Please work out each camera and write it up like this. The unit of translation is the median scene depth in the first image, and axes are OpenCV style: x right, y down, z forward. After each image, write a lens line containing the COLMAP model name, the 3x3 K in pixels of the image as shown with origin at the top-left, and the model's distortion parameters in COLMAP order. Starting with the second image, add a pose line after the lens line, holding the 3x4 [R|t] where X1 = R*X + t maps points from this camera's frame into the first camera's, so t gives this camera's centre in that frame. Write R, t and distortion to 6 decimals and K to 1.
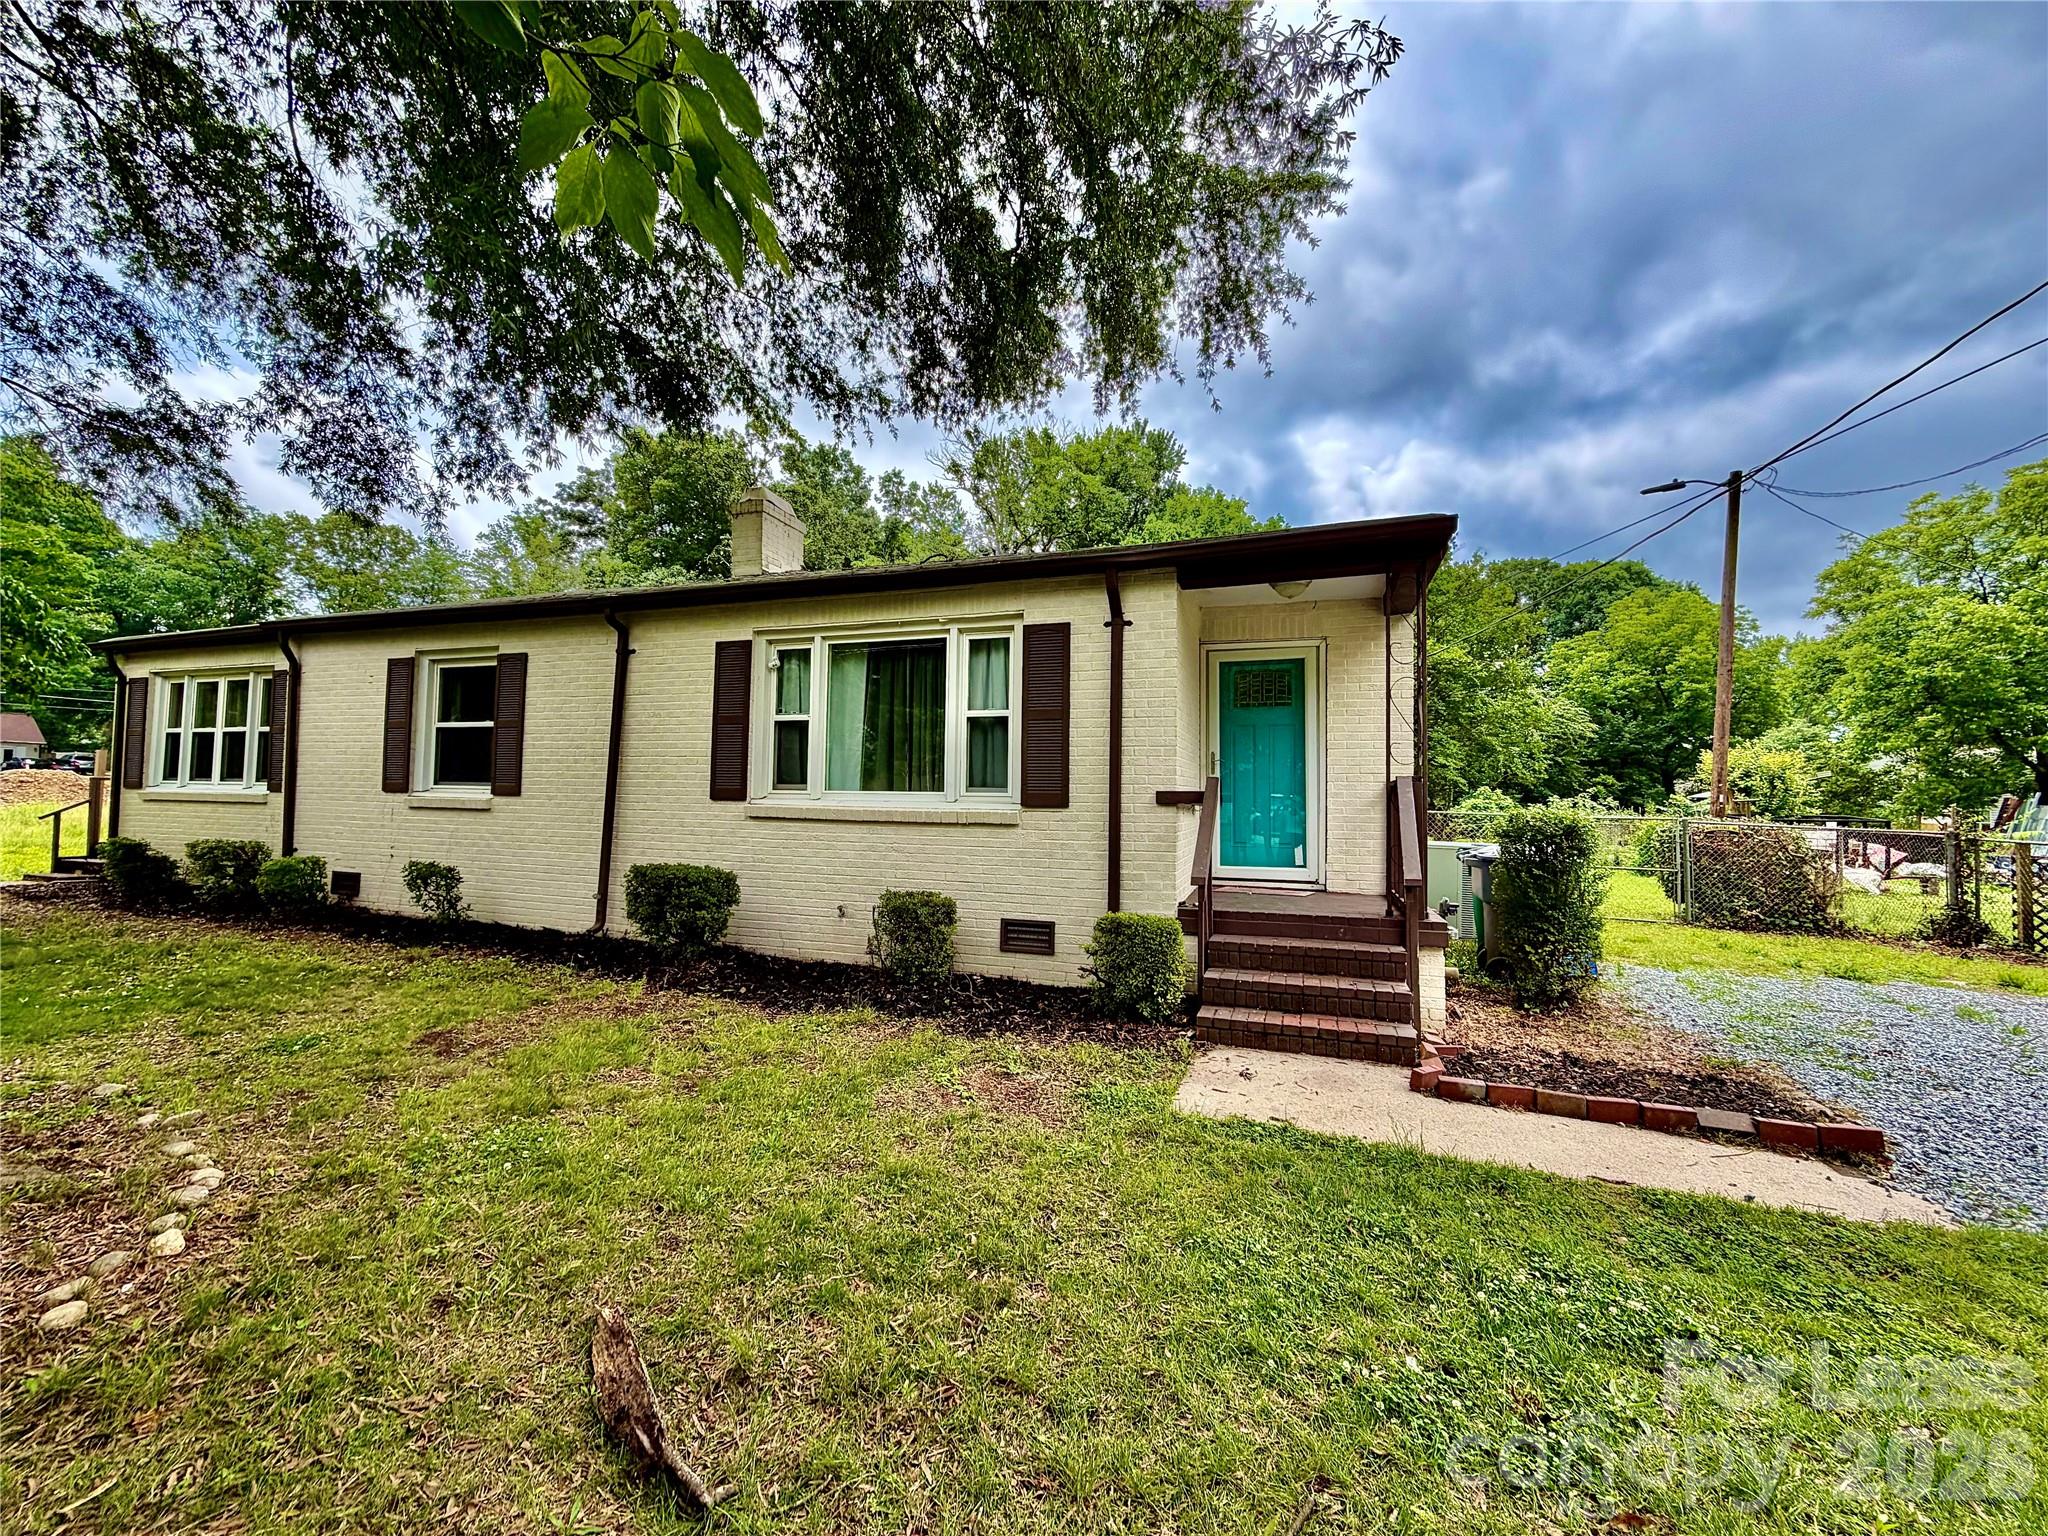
lens RADIAL K [[818.4, 0, 1016.7], [0, 818.4, 766.8], [0, 0, 1]] dist [0.000249, 0.000271]
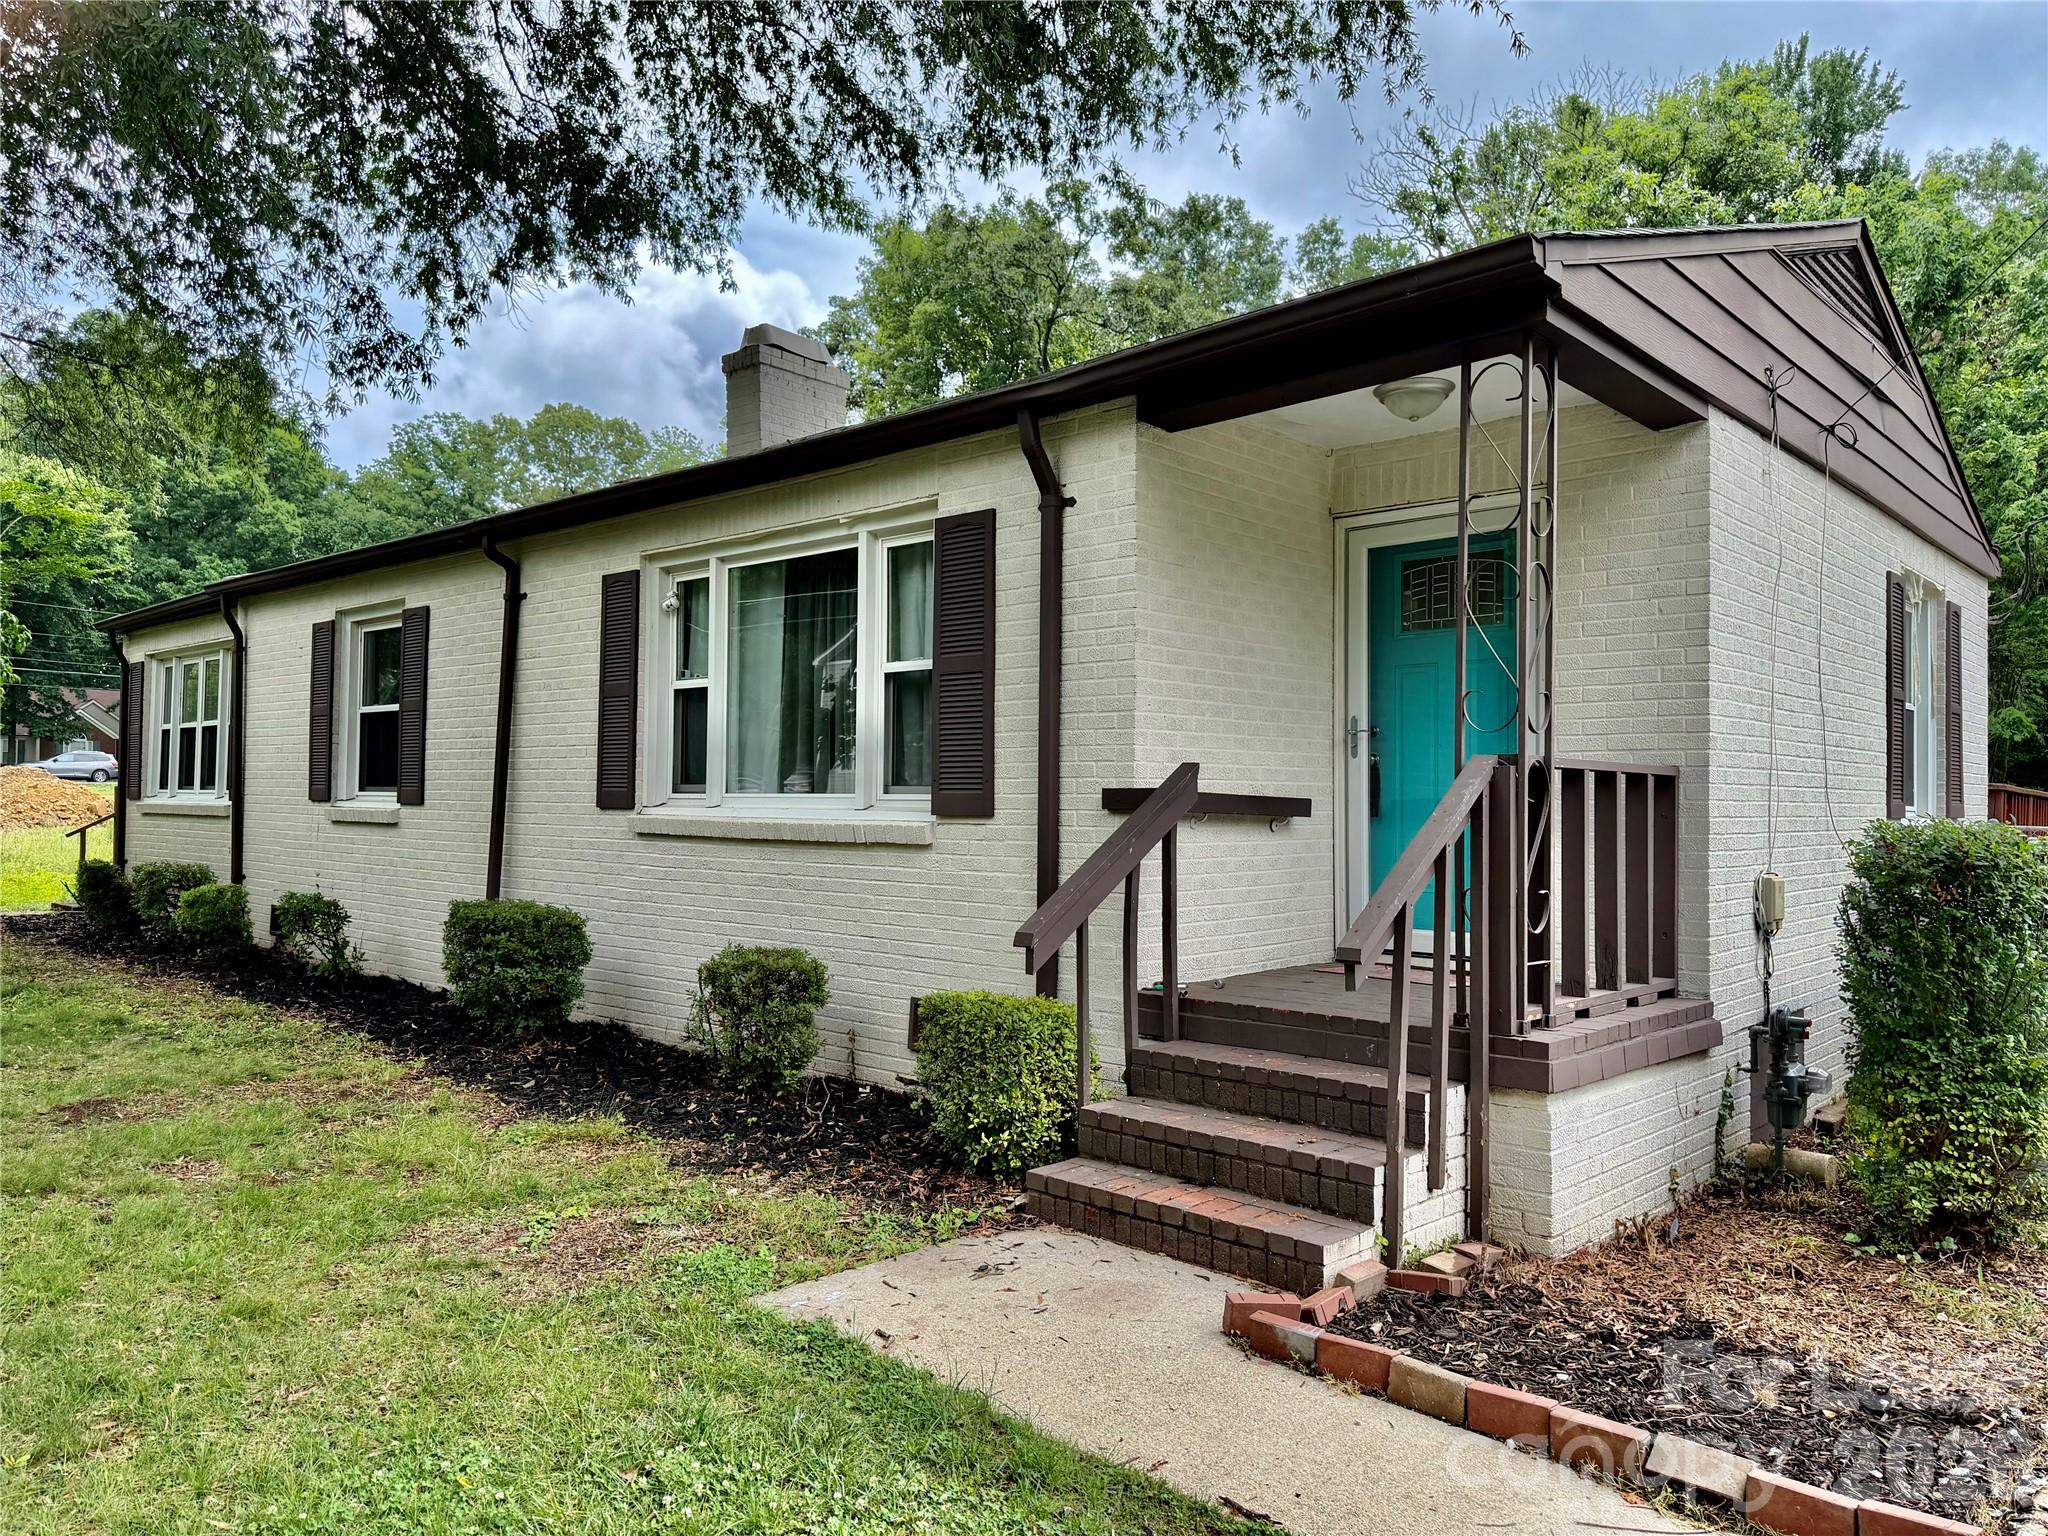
lens RADIAL K [[1440.3, 0, 1024.0], [0, 1440.3, 768.0], [0, 0, 1]] dist [0.105372, -0.161292]
pose [[0.916246, -0.015287, -0.400325, 0.429071], [0.018908, 0.999808, 0.005096, 0.006850], [0.400171, -0.012238, 0.916359, 0.034046]]
